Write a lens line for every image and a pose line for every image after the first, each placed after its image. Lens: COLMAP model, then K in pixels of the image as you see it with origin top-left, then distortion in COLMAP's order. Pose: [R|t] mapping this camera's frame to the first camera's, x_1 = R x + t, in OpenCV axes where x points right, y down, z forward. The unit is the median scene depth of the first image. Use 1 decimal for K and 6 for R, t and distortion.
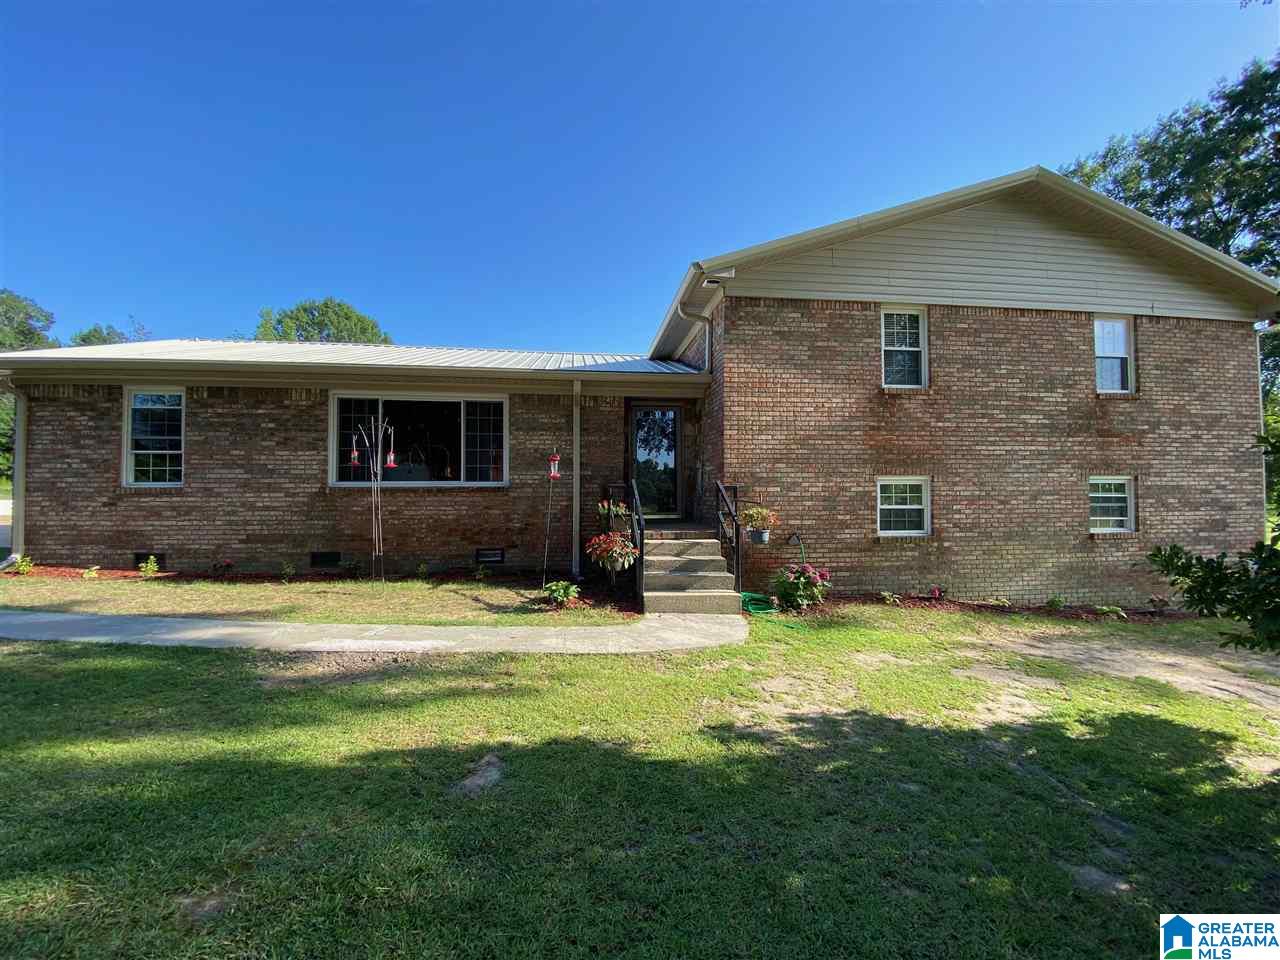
lens RADIAL K [[517.7, 0, 640.0], [0, 517.7, 480.0], [0, 0, 1]] dist [0.020820, -0.019459]
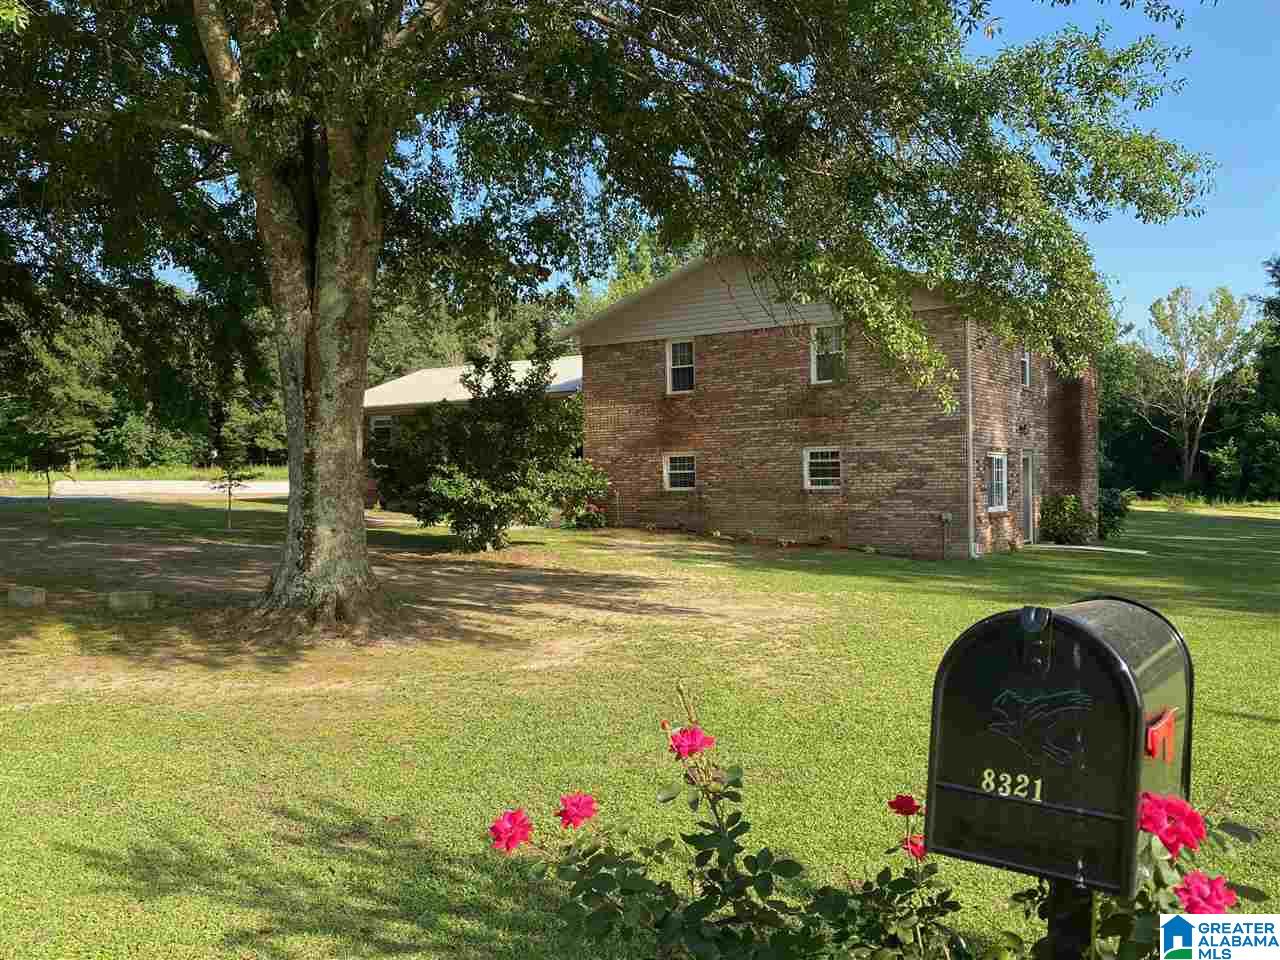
lens RADIAL K [[1094.7, 0, 640.0], [0, 1094.7, 480.0], [0, 0, 1]] dist [0.006945, 0.001340]
pose [[0.755598, -0.010682, -0.654948, 2.493639], [0.030615, 0.999350, 0.019020, 0.011218], [0.654319, -0.034423, 0.755434, -1.481674]]
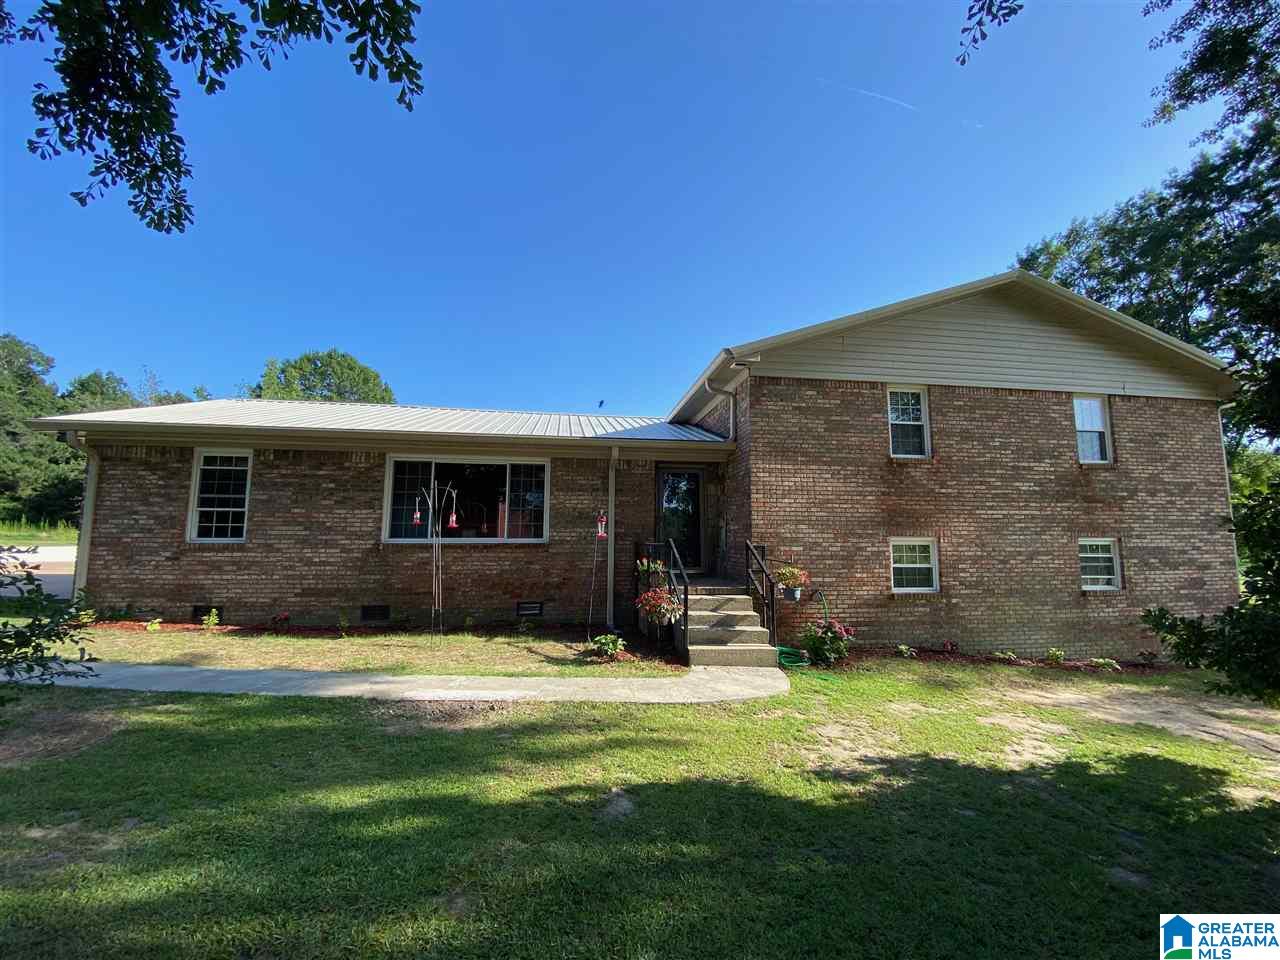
lens RADIAL K [[517.7, 0, 640.0], [0, 517.7, 480.0], [0, 0, 1]] dist [0.020820, -0.019459]
pose [[0.999648, 0.010126, 0.024515, -0.097485], [-0.007856, 0.995822, -0.090976, -0.023568], [-0.025334, 0.090752, 0.995551, -0.089682]]
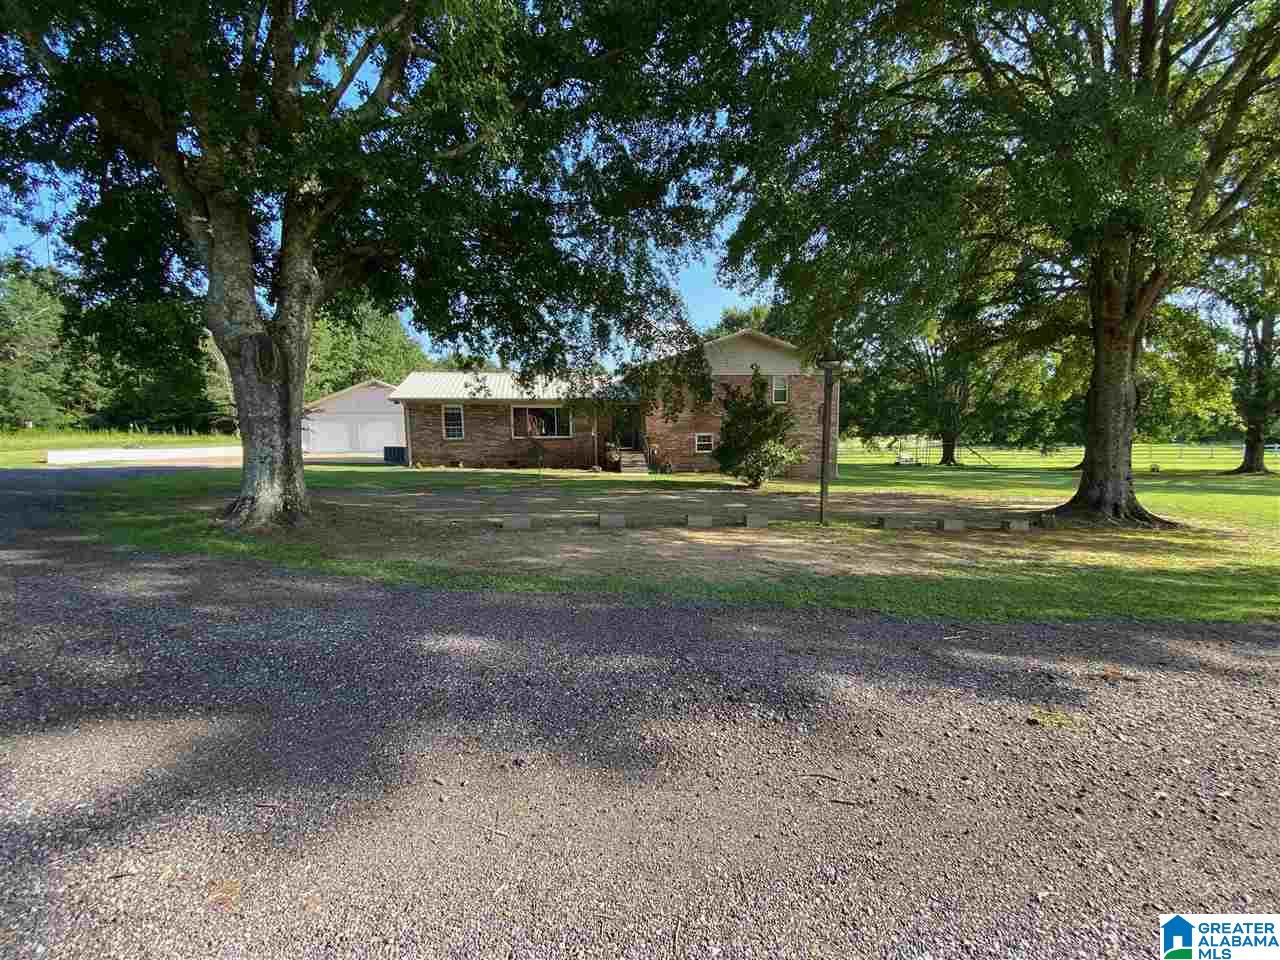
lens RADIAL K [[517.7, 0, 640.0], [0, 517.7, 480.0], [0, 0, 1]] dist [0.020820, -0.019459]
pose [[0.997825, -0.016708, 0.063761, -0.070994], [0.009513, 0.993717, 0.111519, -0.074518], [-0.065223, -0.110670, 0.991715, -2.005094]]
